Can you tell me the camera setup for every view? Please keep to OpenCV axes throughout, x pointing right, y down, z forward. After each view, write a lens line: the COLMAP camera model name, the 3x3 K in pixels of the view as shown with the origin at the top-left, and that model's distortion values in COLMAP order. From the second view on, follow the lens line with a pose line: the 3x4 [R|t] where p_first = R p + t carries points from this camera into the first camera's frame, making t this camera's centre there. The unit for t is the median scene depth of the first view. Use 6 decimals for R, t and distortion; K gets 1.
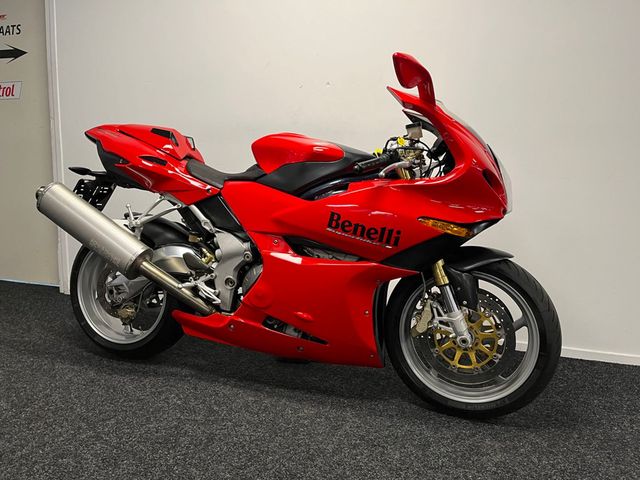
lens RADIAL K [[487.9, 0, 319.5], [0, 487.9, 242.6], [0, 0, 1]] dist [0.076429, -0.108920]
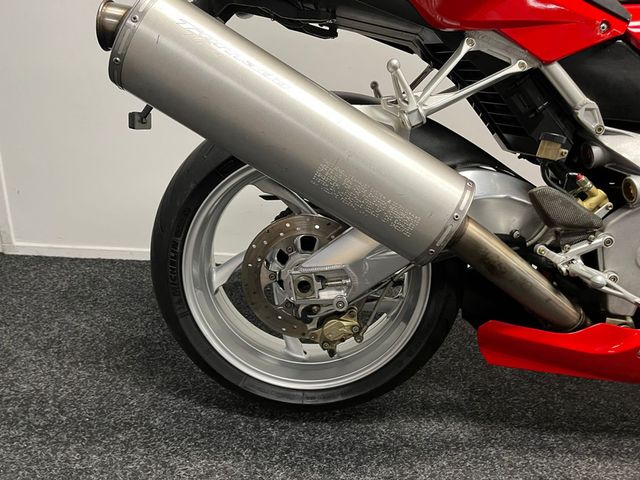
lens RADIAL K [[487.9, 0, 319.5], [0, 487.9, 242.6], [0, 0, 1]] dist [0.076429, -0.108920]
pose [[0.960579, -0.079268, 0.266466, -0.634672], [0.022798, 0.977721, 0.208665, -0.027397], [-0.277070, -0.194364, 0.940986, 0.753414]]
